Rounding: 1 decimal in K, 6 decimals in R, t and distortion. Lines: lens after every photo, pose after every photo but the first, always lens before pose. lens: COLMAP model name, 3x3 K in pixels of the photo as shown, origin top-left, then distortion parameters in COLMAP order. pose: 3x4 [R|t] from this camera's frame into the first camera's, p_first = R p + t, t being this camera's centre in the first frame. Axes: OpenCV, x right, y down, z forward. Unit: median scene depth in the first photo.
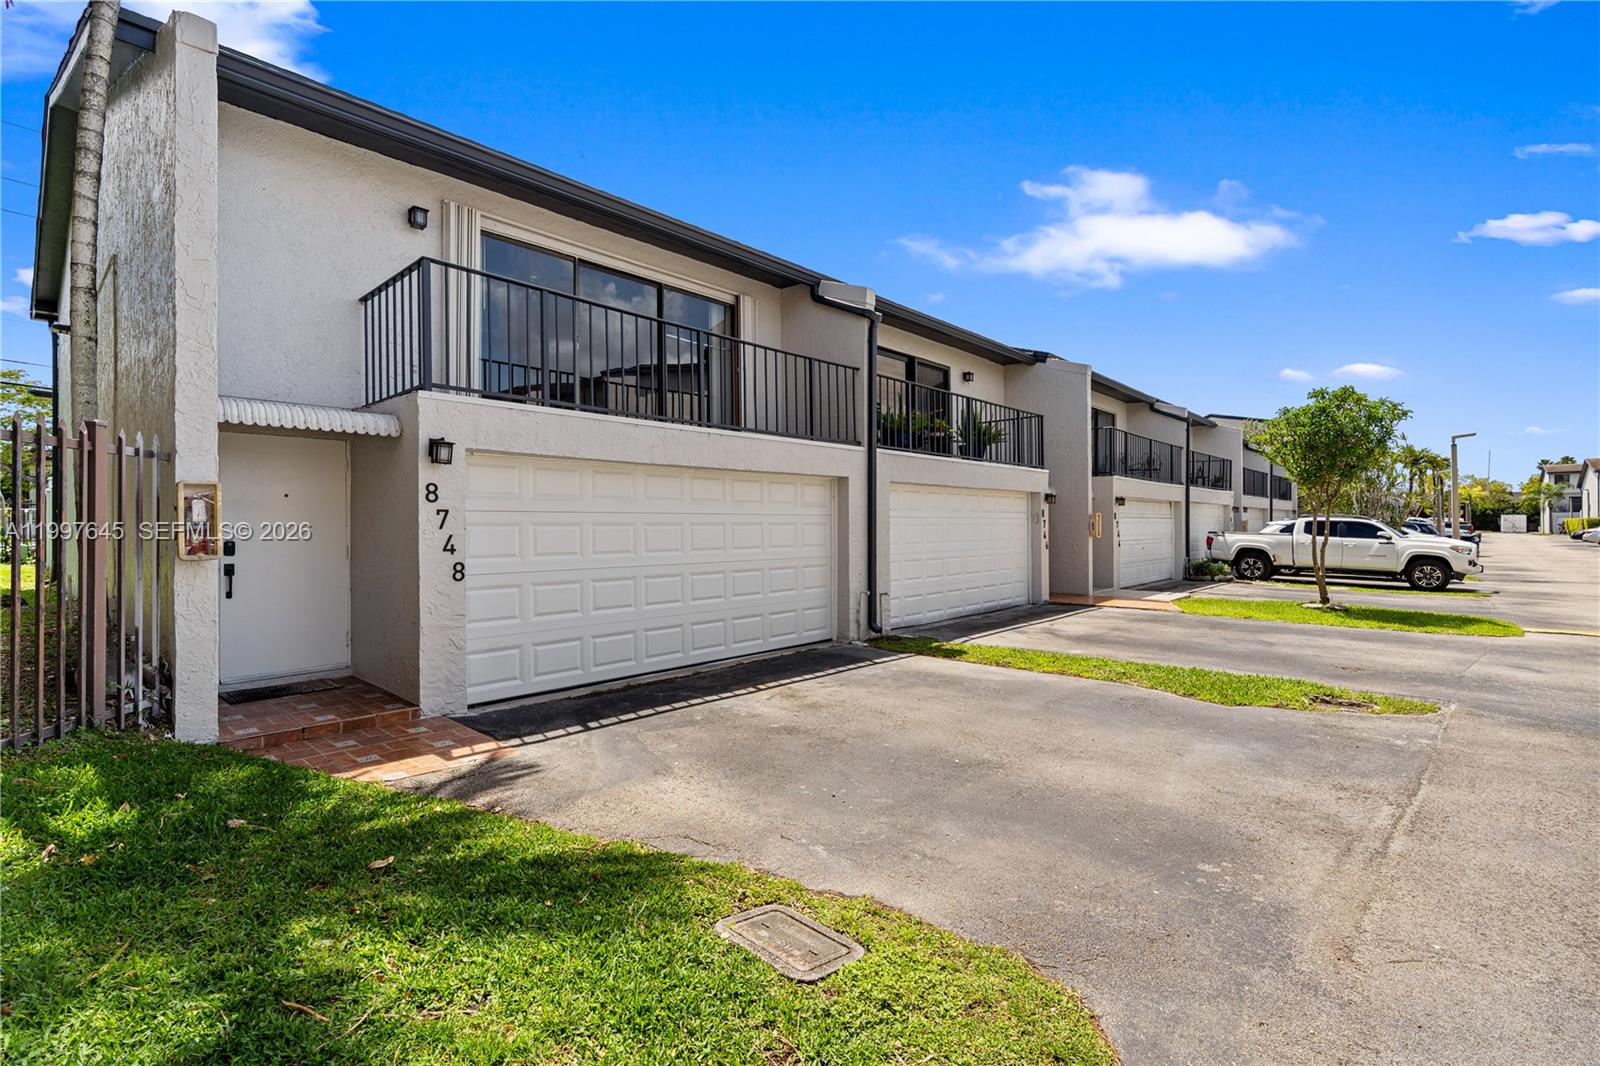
lens RADIAL K [[726.7, 0, 799.2], [0, 726.7, 530.3], [0, 0, 1]] dist [-0.010789, 0.002856]
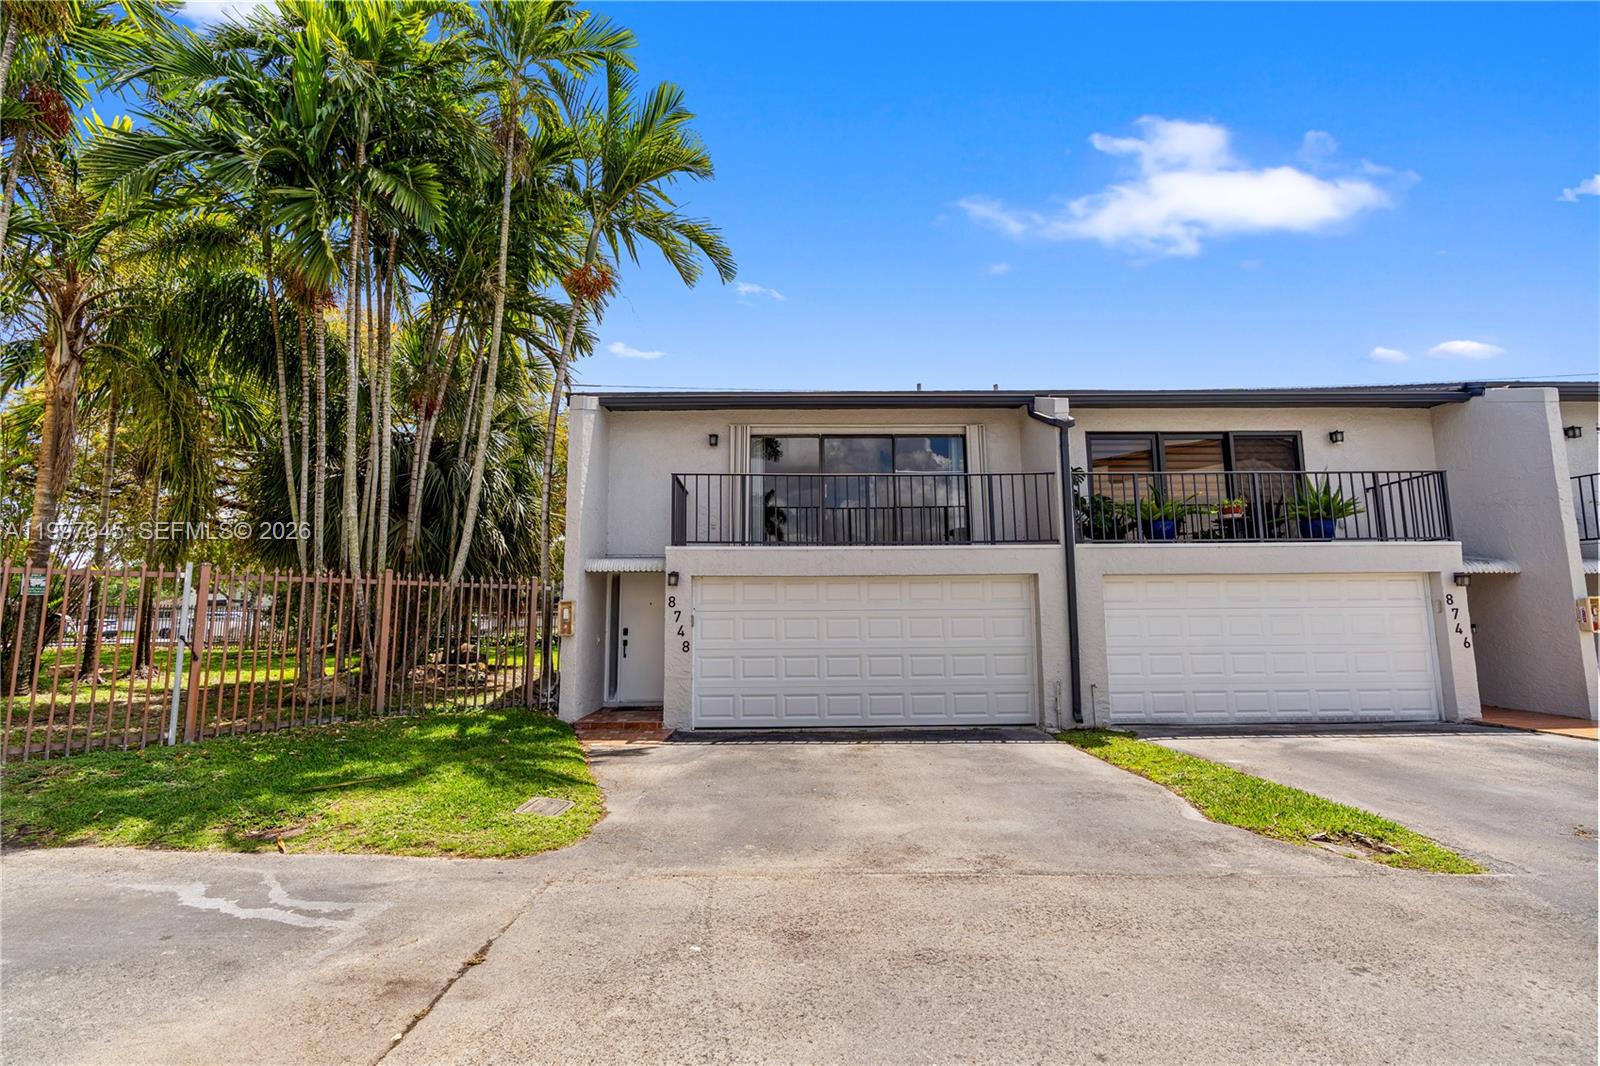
lens RADIAL K [[726.7, 0, 802.2], [0, 726.7, 527.2], [0, 0, 1]] dist [-0.010789, 0.002856]
pose [[0.687475, -0.092623, -0.720277, 0.902434], [-0.000246, 0.991803, -0.127775, -0.004322], [0.726208, 0.088019, 0.681817, -0.012965]]
